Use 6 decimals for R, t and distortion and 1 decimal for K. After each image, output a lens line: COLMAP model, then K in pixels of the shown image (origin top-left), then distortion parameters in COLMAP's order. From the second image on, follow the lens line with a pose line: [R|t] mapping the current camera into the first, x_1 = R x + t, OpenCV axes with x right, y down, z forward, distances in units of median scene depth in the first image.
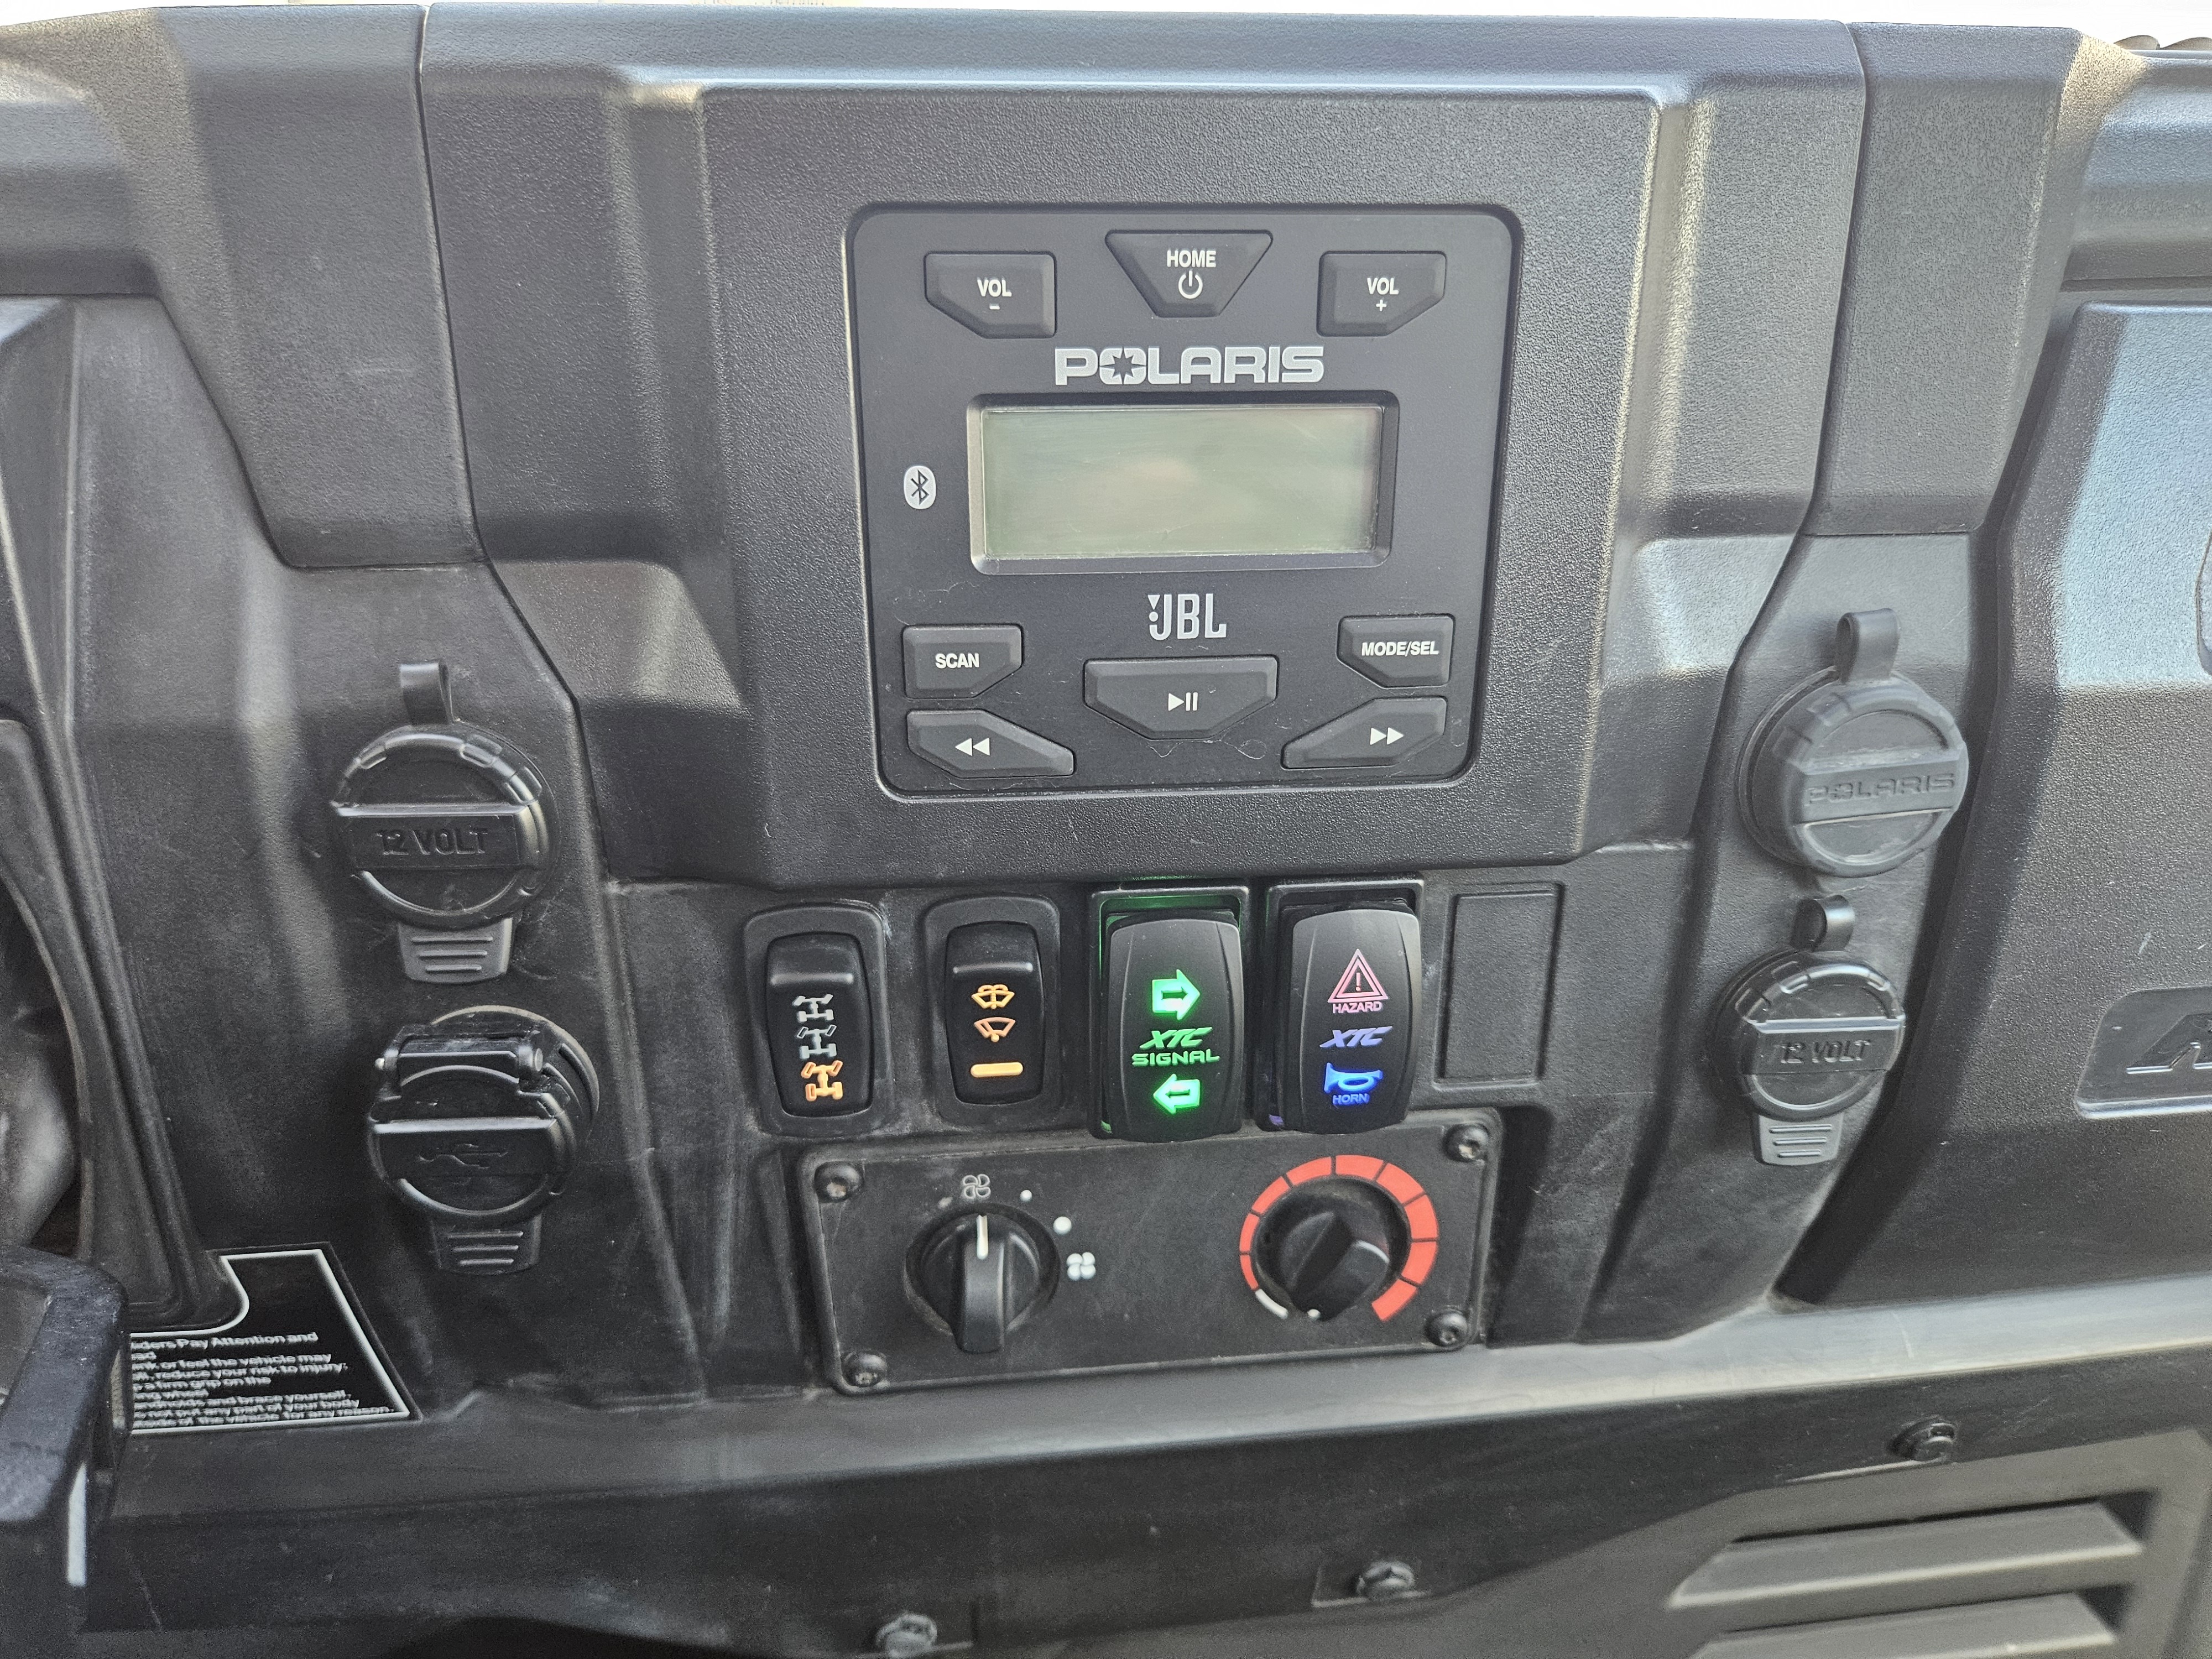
lens RADIAL K [[1531.3, 0, 1106.0], [0, 1531.3, 829.5], [0, 0, 1]] dist [0.006492, -0.000302]
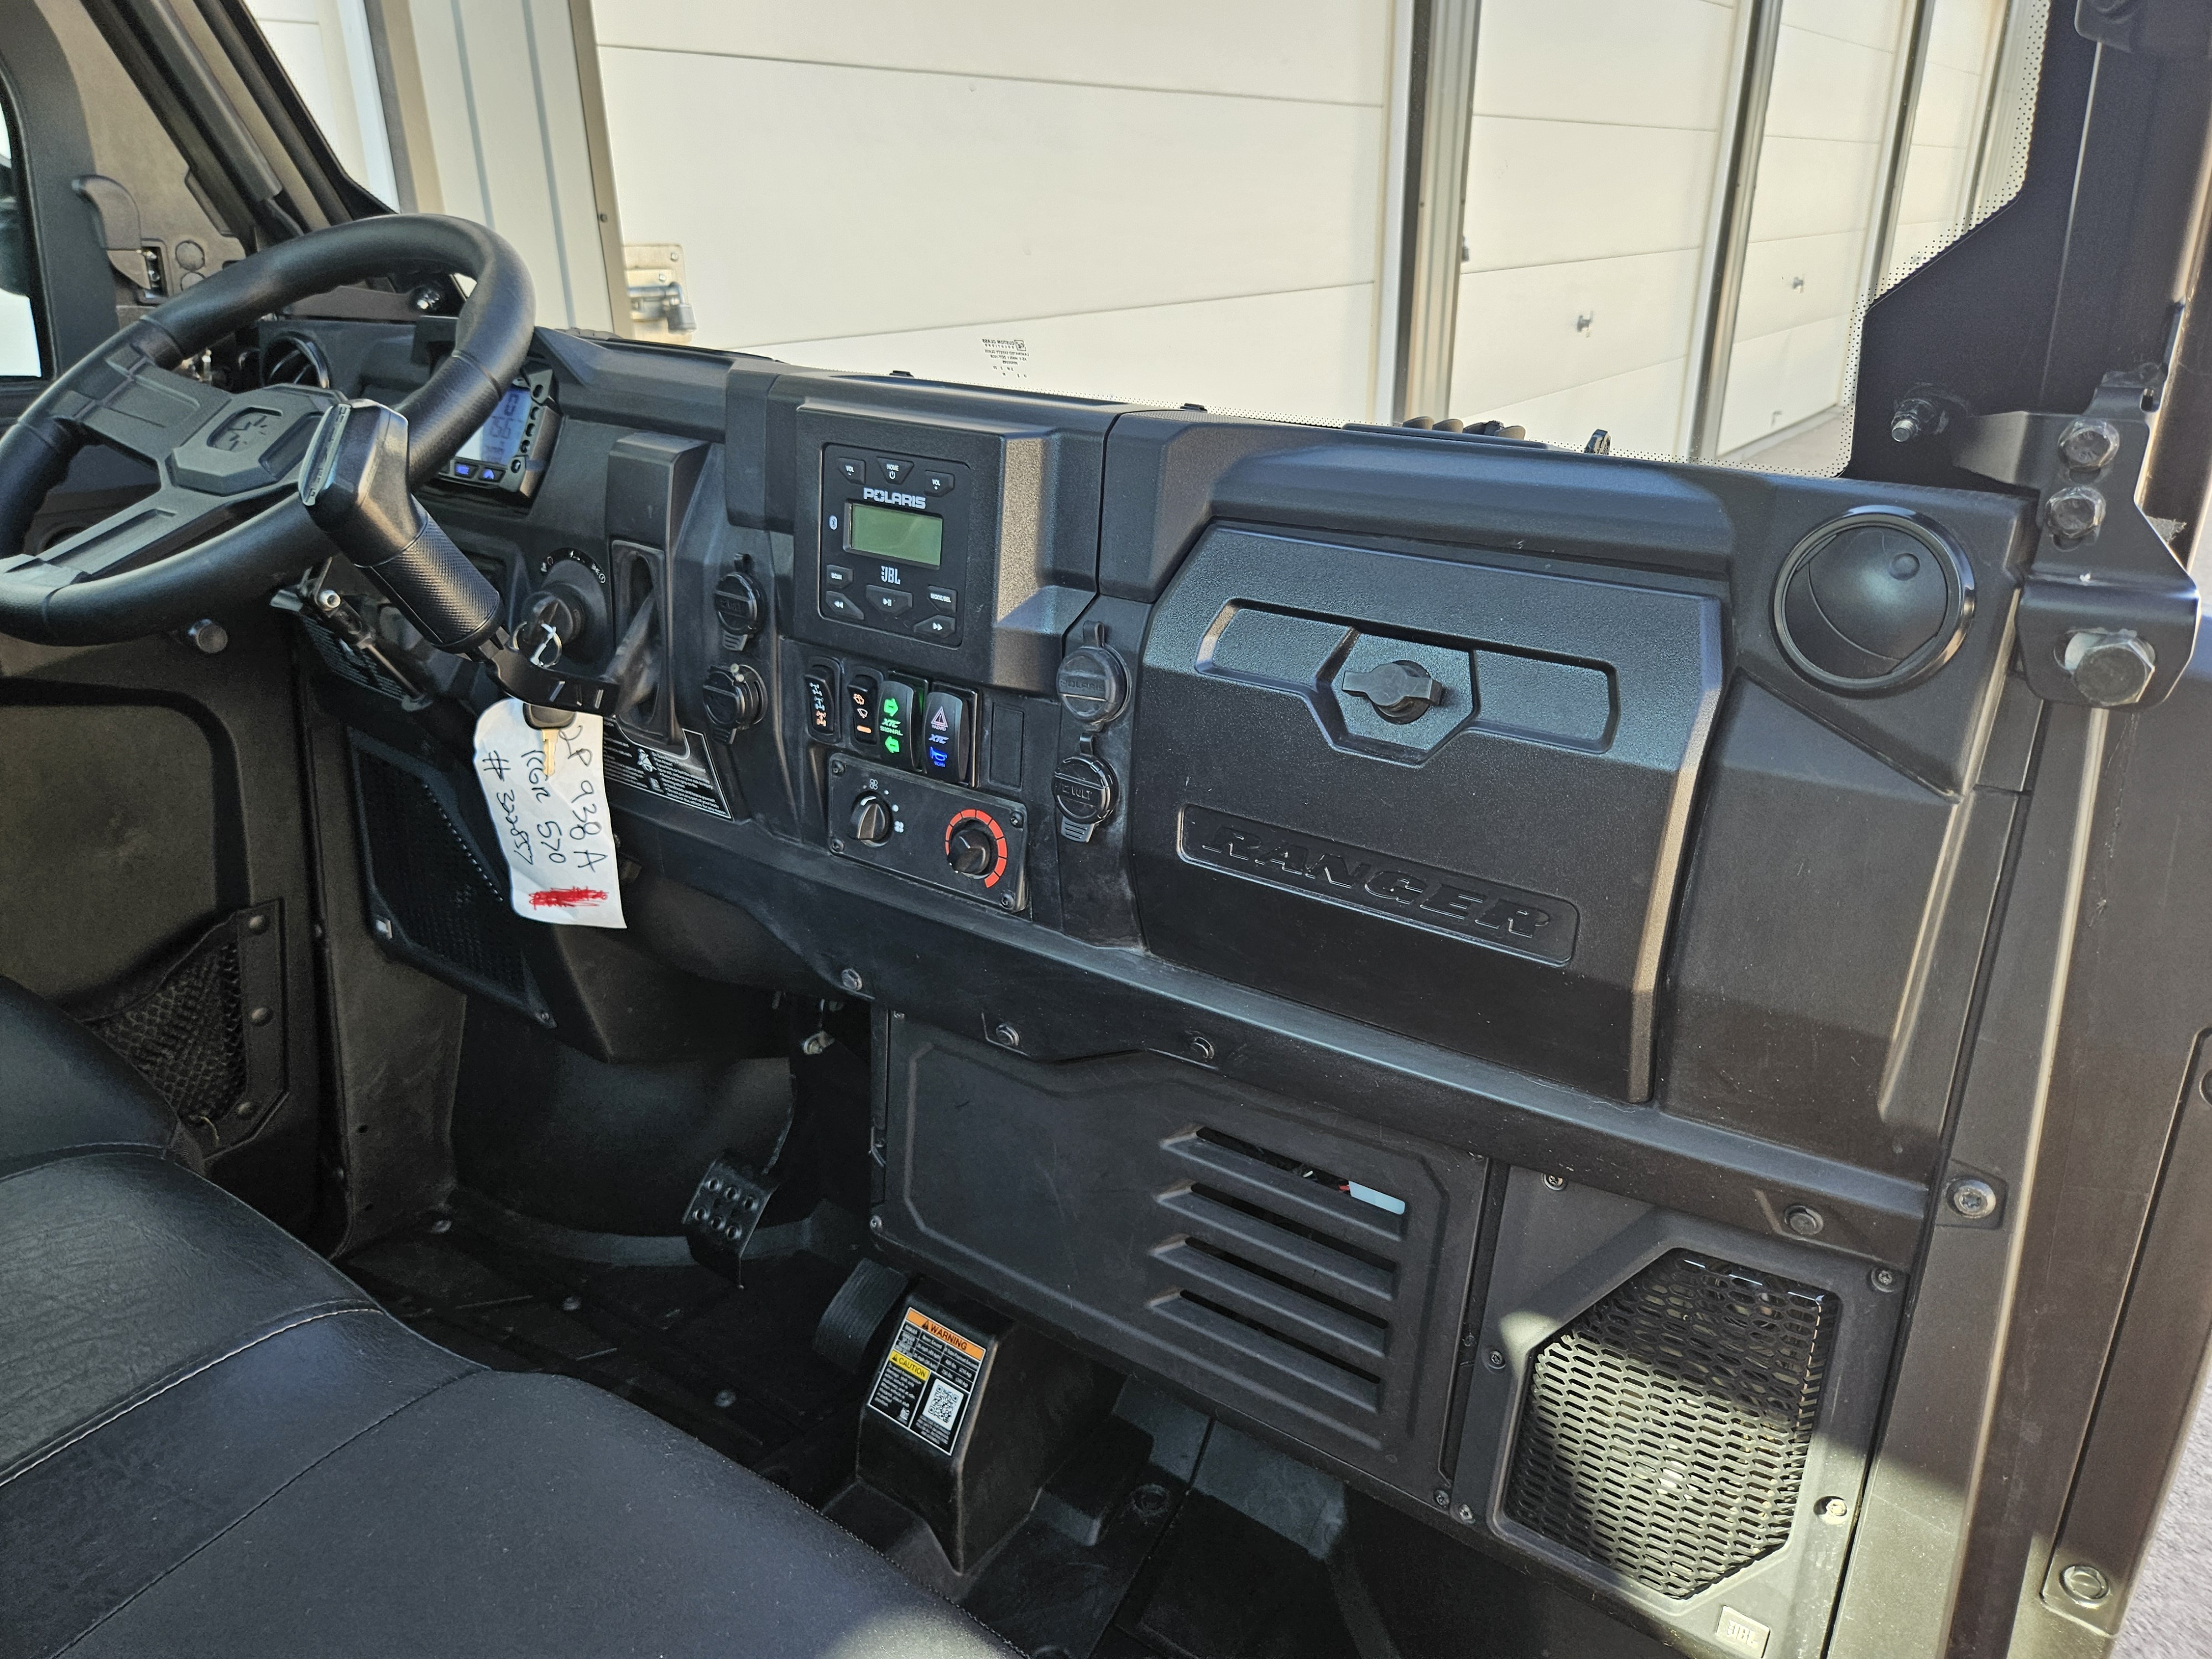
lens RADIAL K [[1489.4, 0, 1106.0], [0, 1489.4, 829.5], [0, 0, 1]] dist [0.006076, -0.000499]
pose [[0.764368, 0.262322, -0.589007, 2.150795], [-0.299626, 0.953386, 0.035771, 0.108464], [0.570934, 0.149140, 0.807336, -1.060420]]
